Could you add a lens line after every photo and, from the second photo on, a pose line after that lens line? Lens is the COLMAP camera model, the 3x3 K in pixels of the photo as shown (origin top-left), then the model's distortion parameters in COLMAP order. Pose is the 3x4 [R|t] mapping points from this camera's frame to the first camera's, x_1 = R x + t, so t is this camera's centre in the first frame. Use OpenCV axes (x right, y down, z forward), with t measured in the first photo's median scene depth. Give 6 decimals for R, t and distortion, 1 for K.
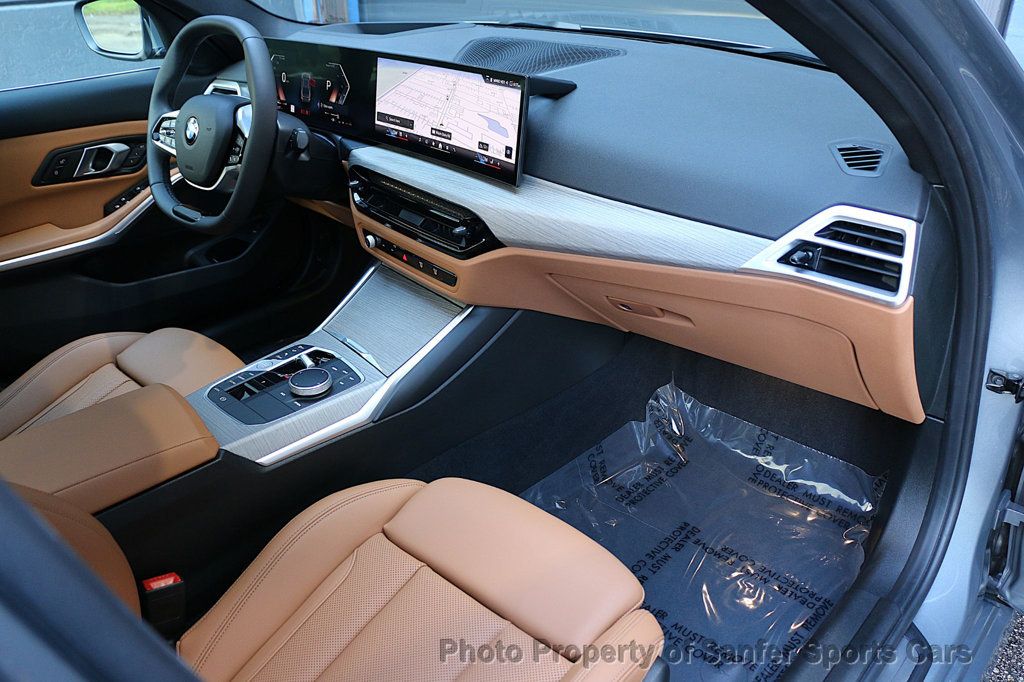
lens RADIAL K [[824.0, 0, 512.0], [0, 824.0, 341.0], [0, 0, 1]] dist [-0.179309, 0.144108]
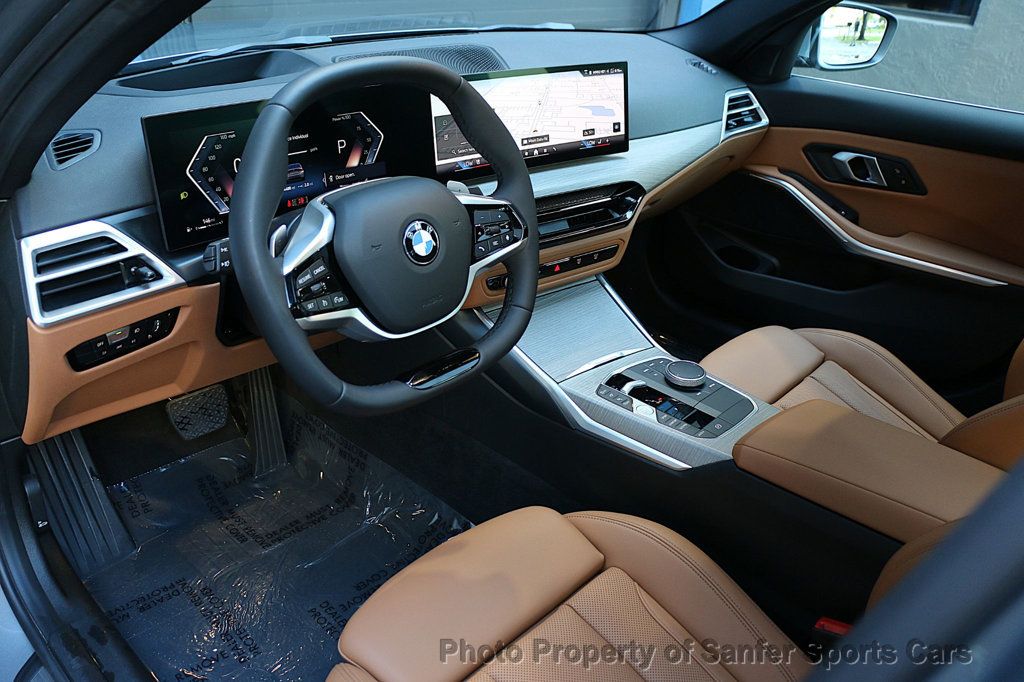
lens RADIAL K [[824.0, 0, 512.0], [0, 824.0, 341.0], [0, 0, 1]] dist [-0.179309, 0.144108]
pose [[0.008288, -0.440942, 0.897497, -1.179393], [0.425601, 0.813732, 0.395858, -0.496180], [-0.904873, 0.378695, 0.194409, 0.987056]]
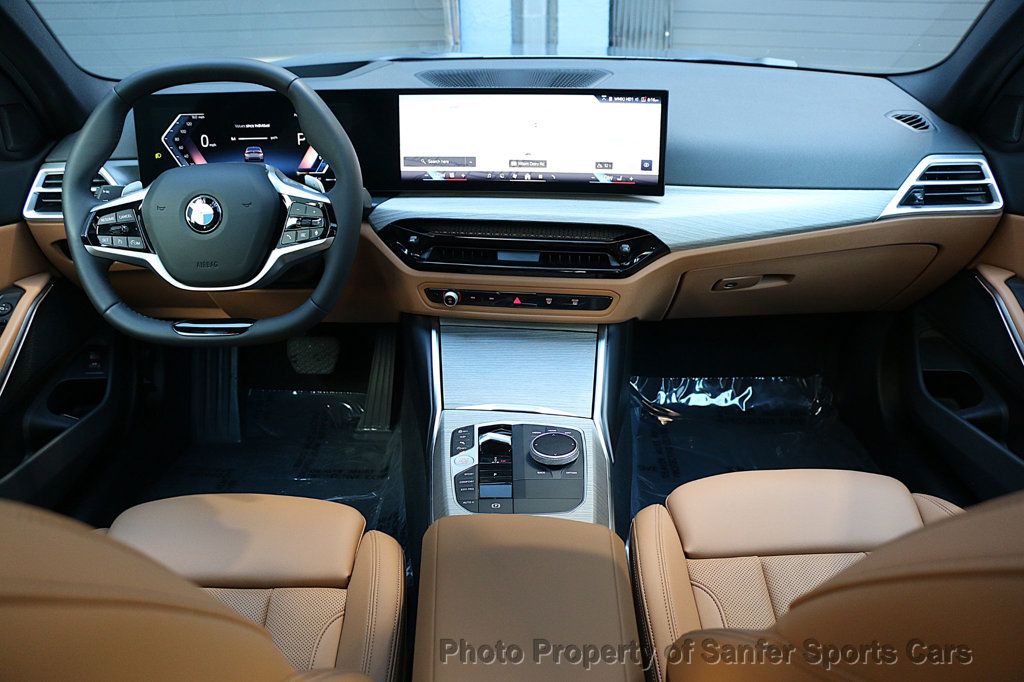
lens RADIAL K [[824.0, 0, 512.0], [0, 824.0, 341.0], [0, 0, 1]] dist [-0.179309, 0.144108]
pose [[0.725579, -0.274272, 0.631118, -0.812313], [0.312002, 0.948572, 0.053531, -0.122642], [-0.613343, 0.158069, 0.773837, 0.325138]]
